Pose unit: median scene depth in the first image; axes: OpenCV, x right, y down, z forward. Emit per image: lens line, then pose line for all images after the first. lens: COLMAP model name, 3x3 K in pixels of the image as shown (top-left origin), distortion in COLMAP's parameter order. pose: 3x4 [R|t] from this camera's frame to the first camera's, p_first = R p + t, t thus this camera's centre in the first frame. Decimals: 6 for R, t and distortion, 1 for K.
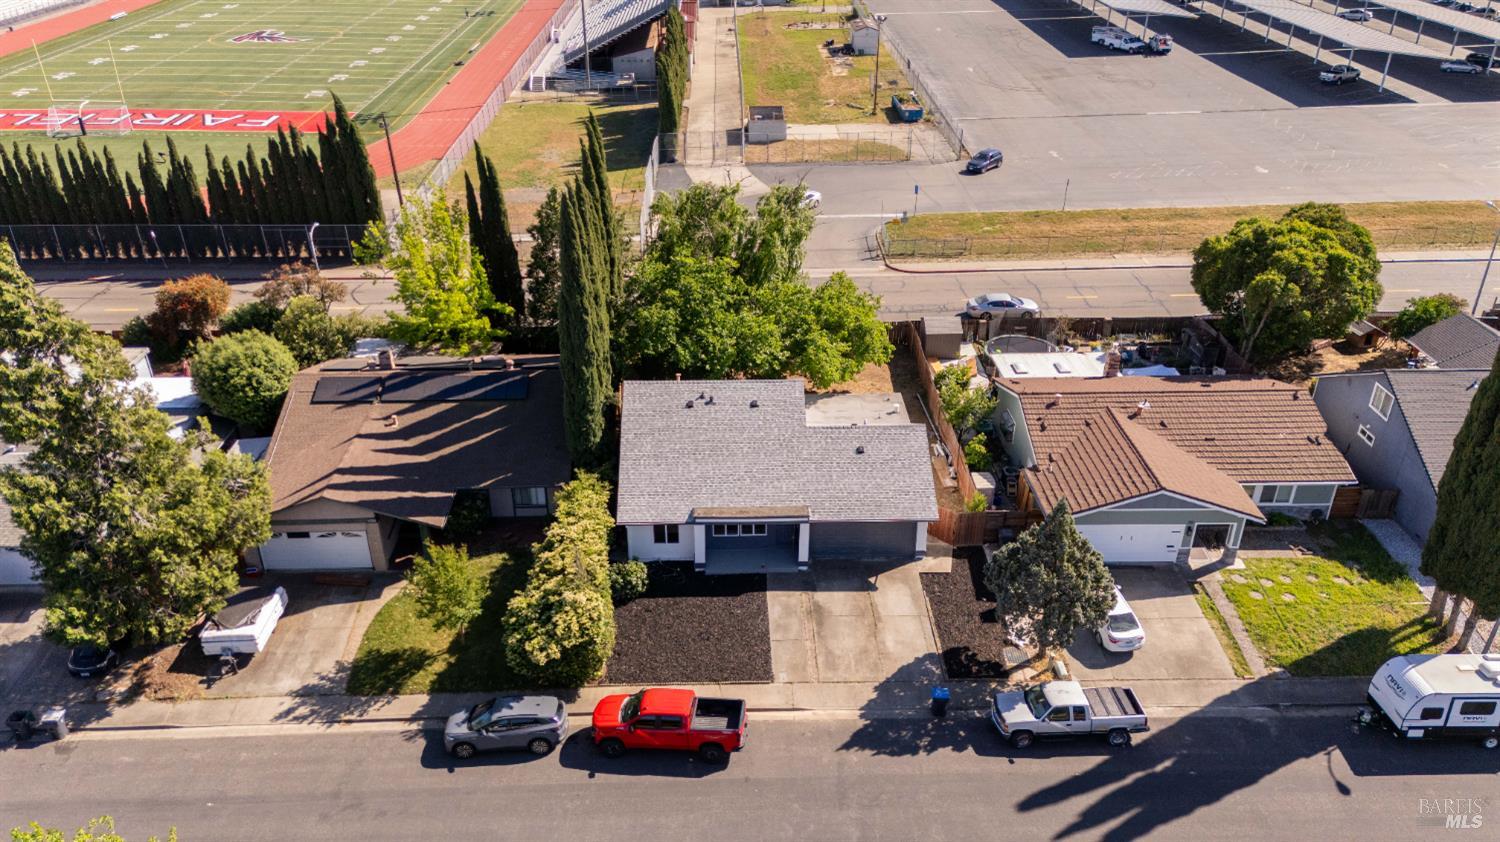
lens RADIAL K [[1099.3, 0, 746.7], [0, 1099.3, 423.4], [0, 0, 1]] dist [0.089642, -0.064136]
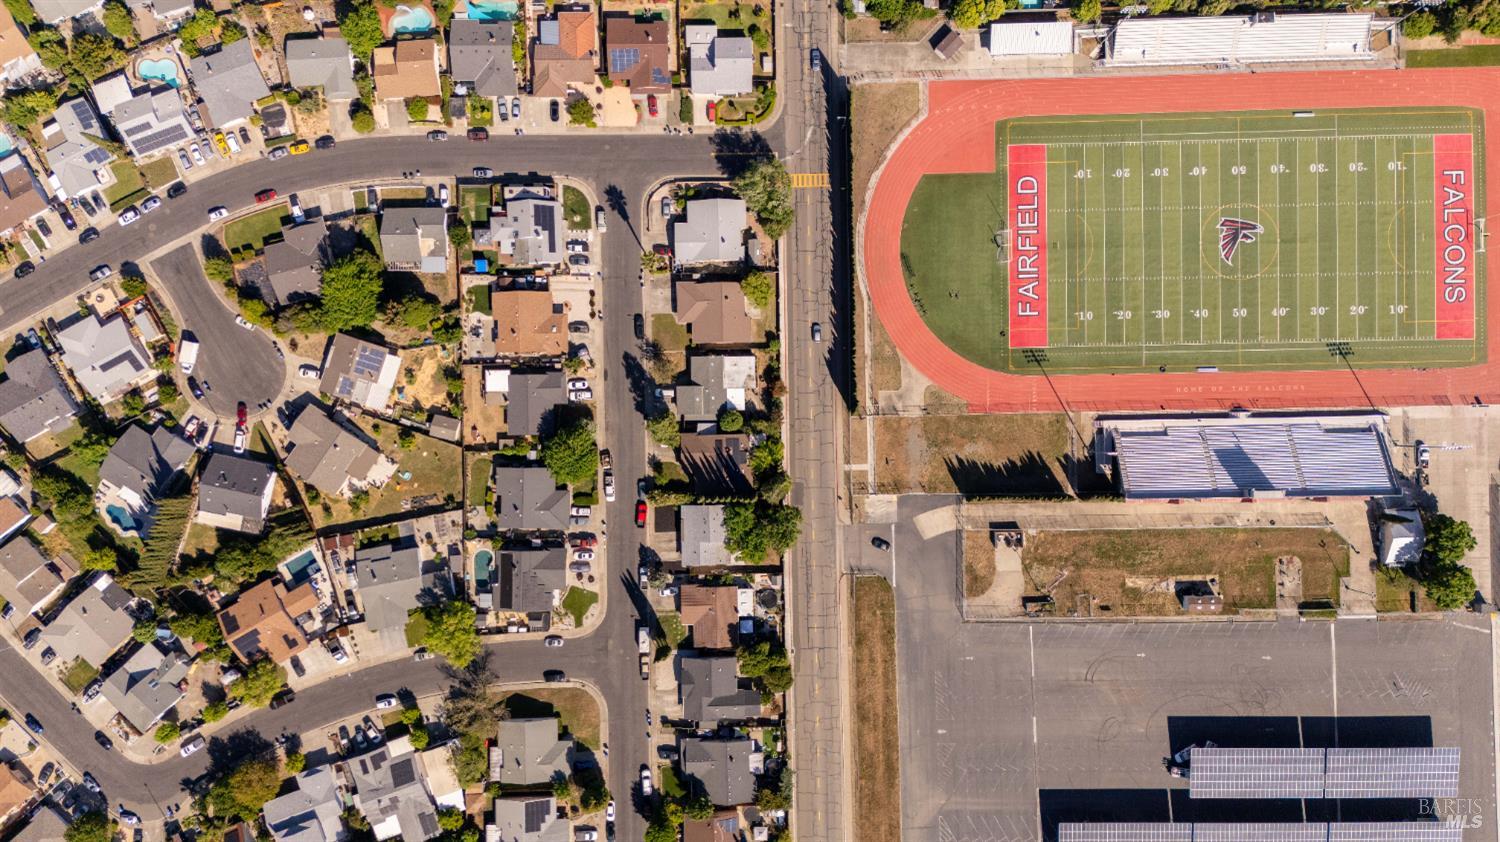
lens RADIAL K [[1099.3, 0, 747.9], [0, 1099.3, 434.9], [0, 0, 1]] dist [0.089642, -0.064136]
pose [[-0.004439, 0.999899, -0.013468, -0.391803], [-0.488677, 0.009582, 0.872412, -4.774809], [0.872454, 0.010455, 0.488585, -1.356693]]
